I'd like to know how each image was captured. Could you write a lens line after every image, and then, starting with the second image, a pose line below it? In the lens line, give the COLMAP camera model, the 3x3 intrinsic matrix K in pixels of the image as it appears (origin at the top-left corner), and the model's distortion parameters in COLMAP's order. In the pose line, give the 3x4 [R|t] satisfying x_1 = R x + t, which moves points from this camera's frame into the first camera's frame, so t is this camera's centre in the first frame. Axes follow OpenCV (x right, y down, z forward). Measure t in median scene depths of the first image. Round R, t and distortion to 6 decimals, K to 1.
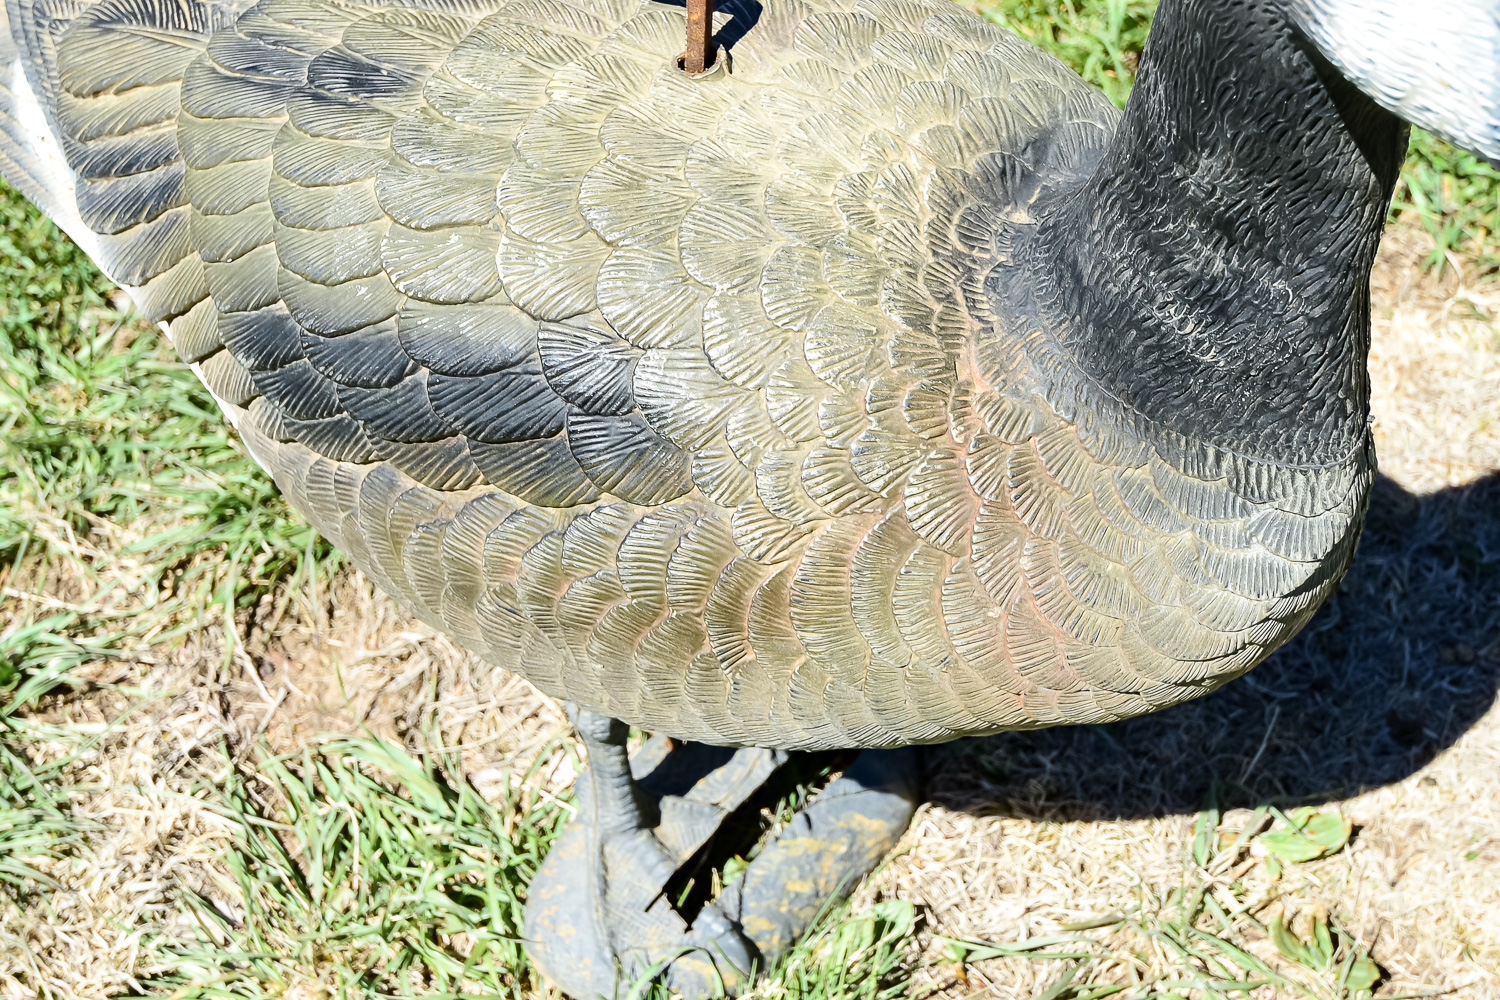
lens RADIAL K [[2190.9, 0, 752.7], [0, 2190.9, 497.9], [0, 0, 1]] dist [0.050987, 0.000000]
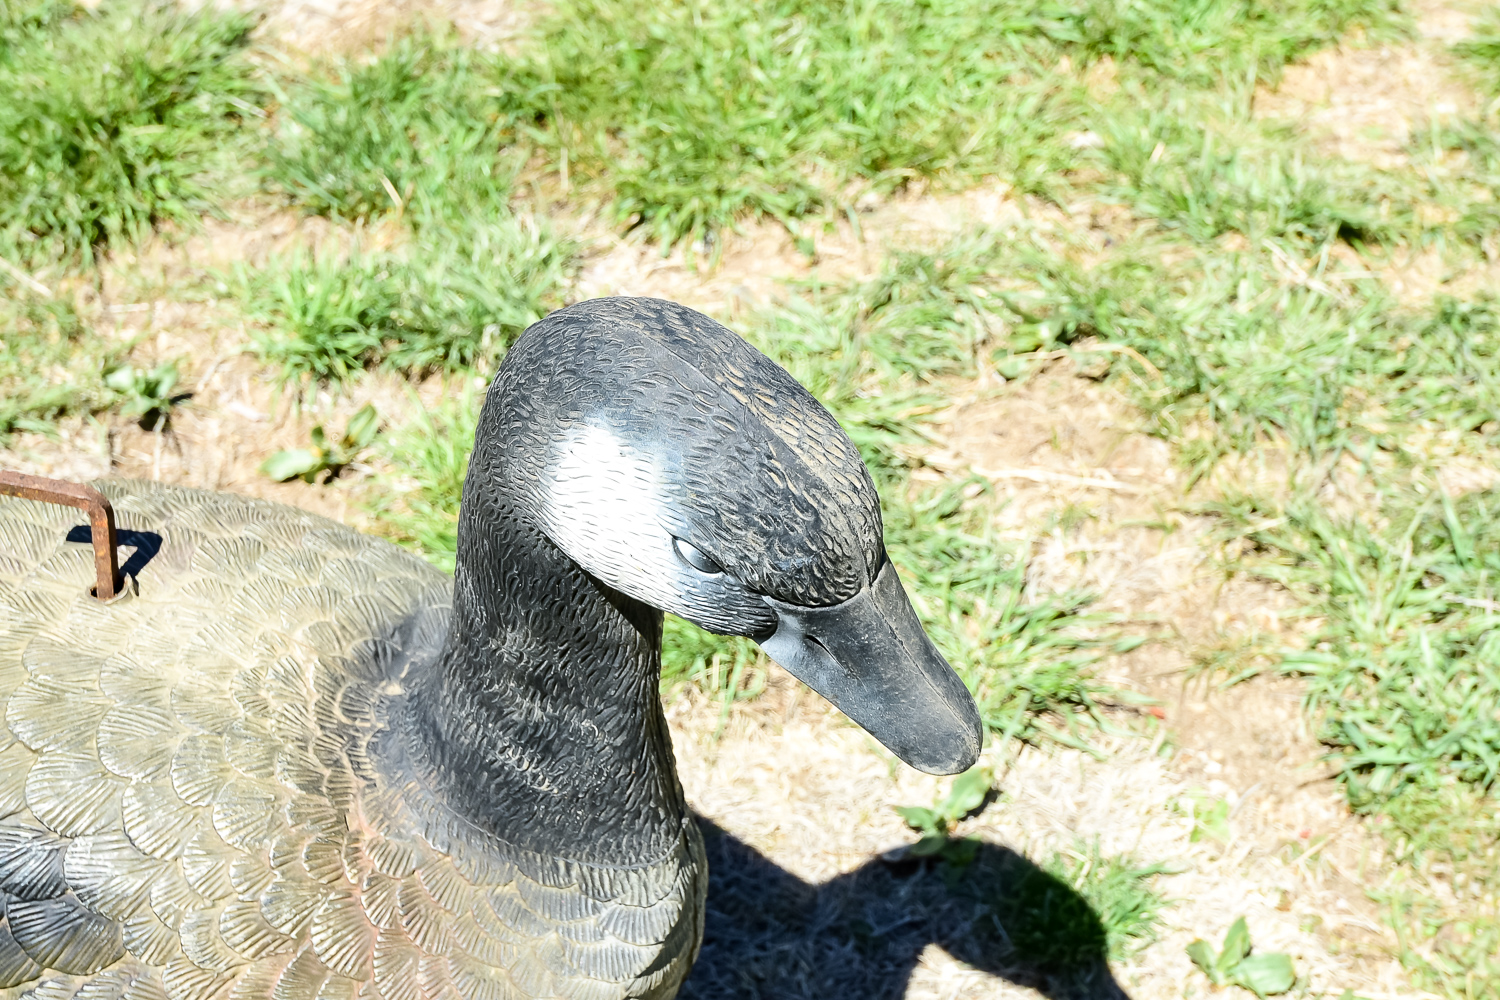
lens RADIAL K [[2190.9, 0, 761.0], [0, 2190.9, 500.8], [0, 0, 1]] dist [0.050987, 0.000000]
pose [[0.971301, -0.088340, 0.220839, 0.059367], [0.131389, 0.973231, -0.188568, 0.025191], [-0.198270, 0.212172, 0.956908, -0.217238]]
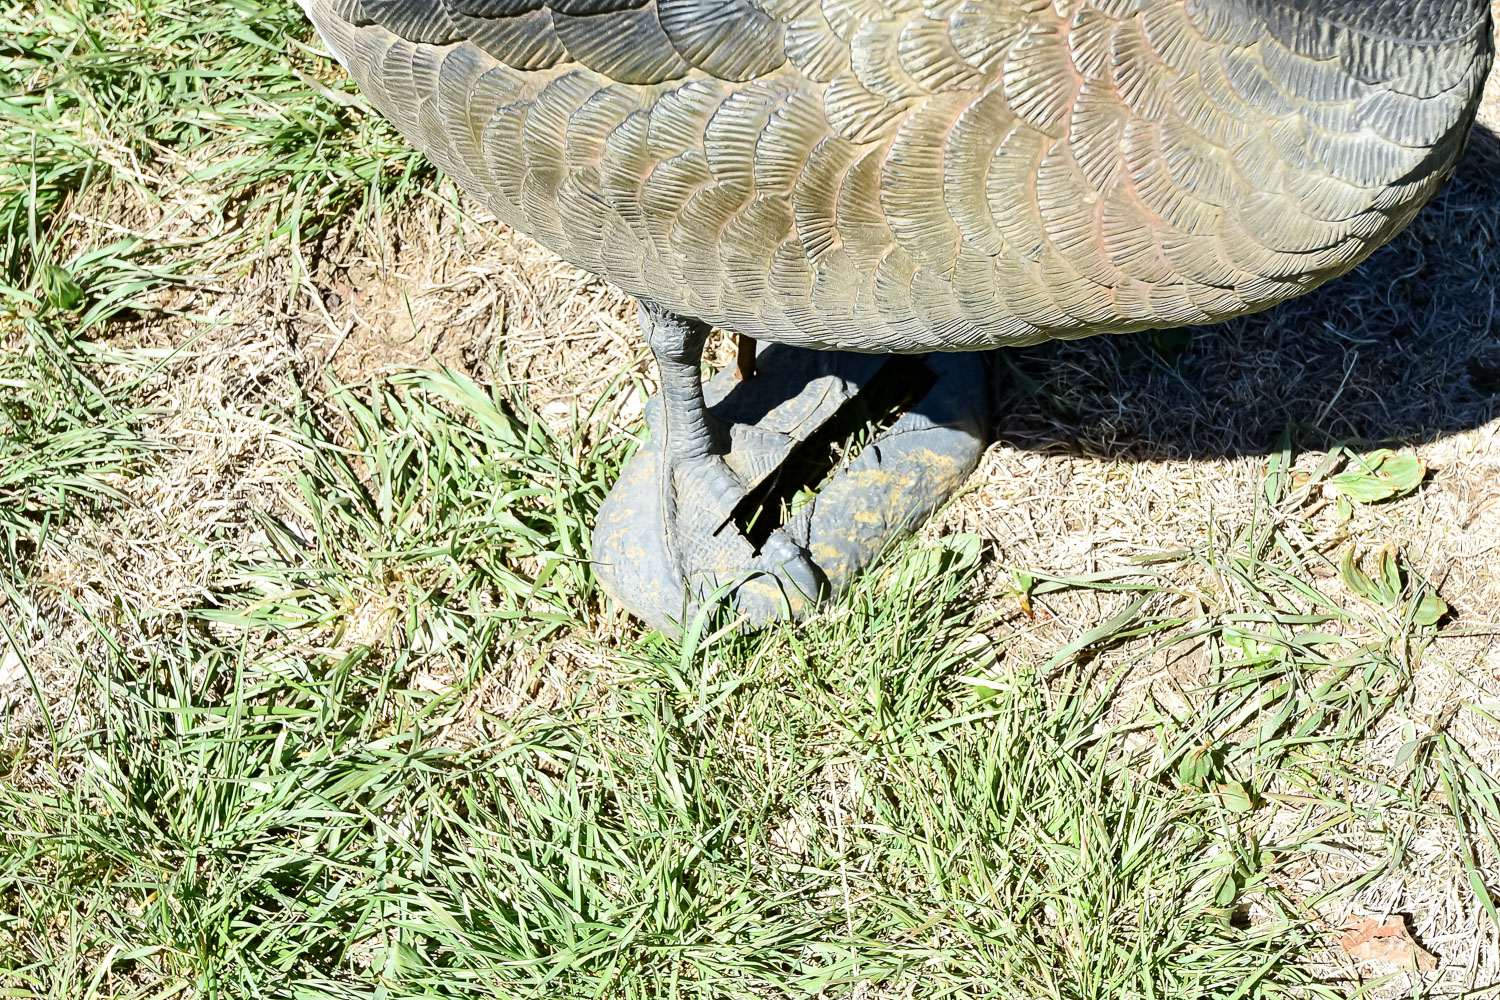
lens RADIAL K [[2190.9, 0, 753.7], [0, 2190.9, 495.2], [0, 0, 1]] dist [0.050987, 0.000000]
pose [[0.999590, 0.022961, -0.017088, -0.019032], [-0.020725, 0.992418, 0.121150, 0.064989], [0.019740, -0.120747, 0.992487, 0.010440]]
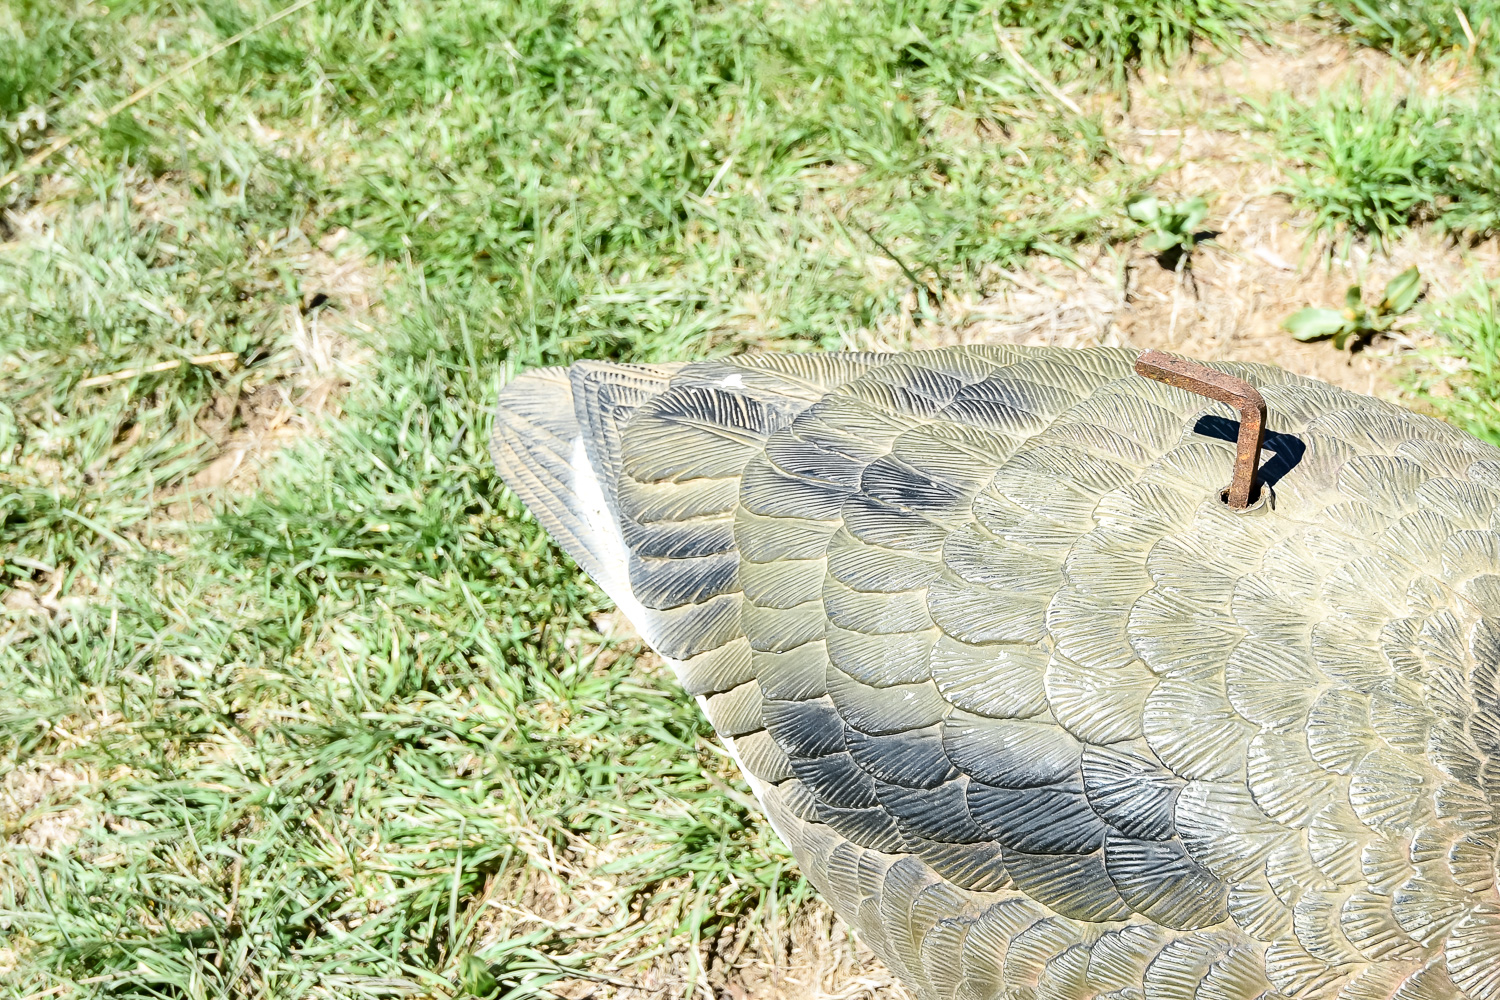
lens RADIAL K [[2190.9, 0, 752.7], [0, 2190.9, 492.7], [0, 0, 1]] dist [0.050987, 0.000000]
pose [[0.984992, 0.053650, -0.164050, -0.083122], [-0.073396, 0.990443, -0.116776, -0.061653], [0.156217, 0.127064, 0.979516, -0.061042]]
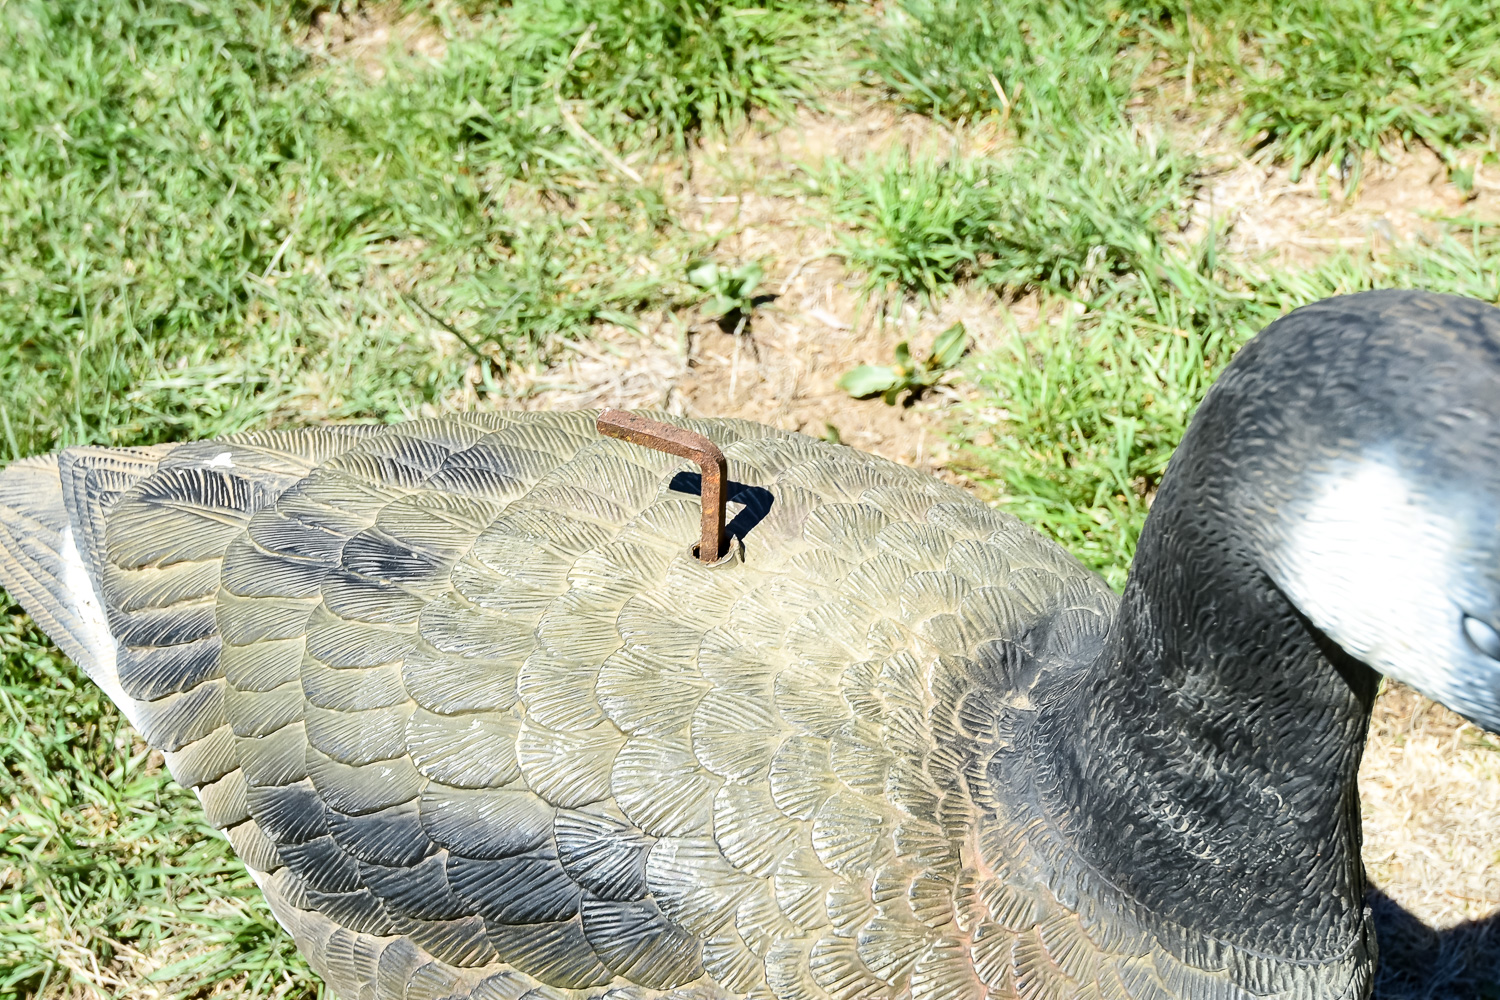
lens RADIAL K [[2190.9, 0, 757.4], [0, 2190.9, 493.0], [0, 0, 1]] dist [0.050987, 0.000000]
pose [[0.999908, -0.000141, -0.013565, 0.011052], [-0.001991, 0.987594, -0.157017, -0.061591], [0.013419, 0.157030, 0.987503, -0.040213]]
